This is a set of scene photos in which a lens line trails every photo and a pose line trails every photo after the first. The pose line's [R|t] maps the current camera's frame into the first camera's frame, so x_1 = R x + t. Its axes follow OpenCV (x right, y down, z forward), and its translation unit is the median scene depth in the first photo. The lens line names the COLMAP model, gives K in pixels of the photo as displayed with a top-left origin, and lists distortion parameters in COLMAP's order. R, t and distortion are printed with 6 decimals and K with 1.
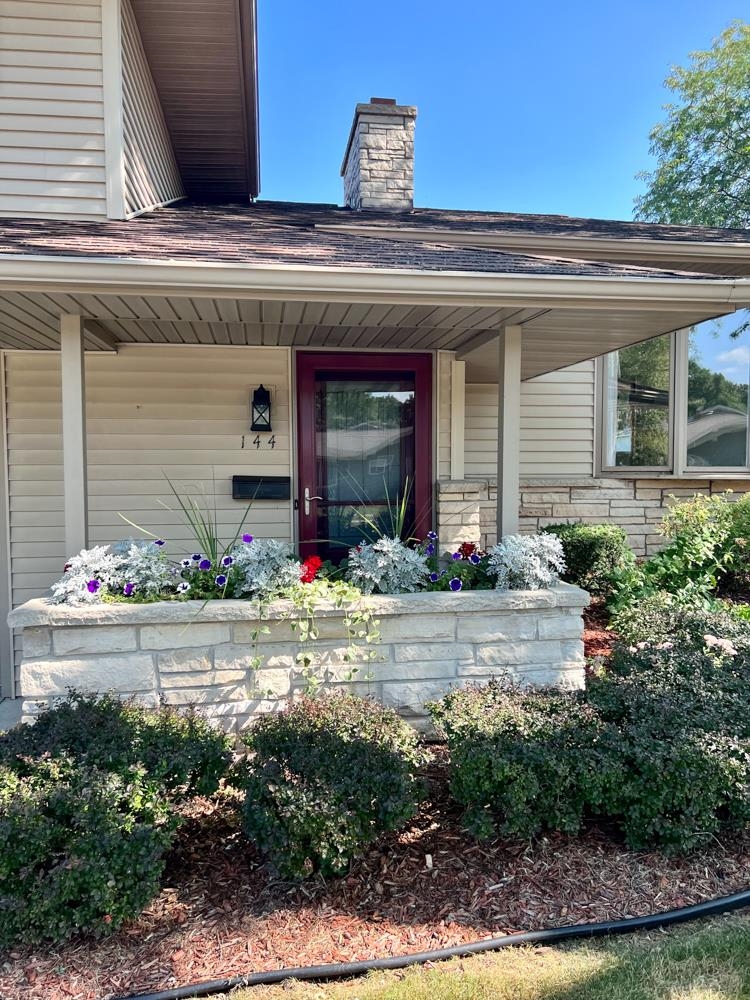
lens RADIAL K [[745.8, 0, 377.0], [0, 745.8, 502.5], [0, 0, 1]] dist [0.090543, -0.000672]
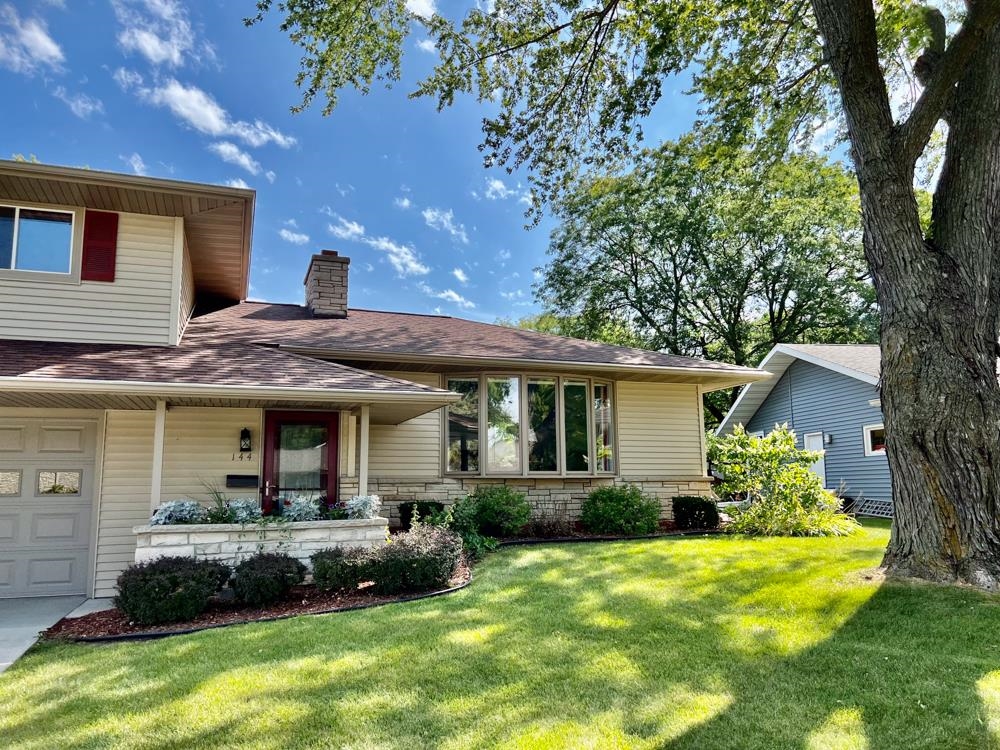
lens RADIAL K [[745.8, 0, 503.3], [0, 745.8, 371.7], [0, 0, 1]] dist [0.090543, -0.000672]
pose [[0.980562, 0.024907, 0.194620, 0.115393], [0.014164, 0.980337, -0.196821, 0.094243], [-0.195695, 0.195752, 0.960929, -1.027962]]
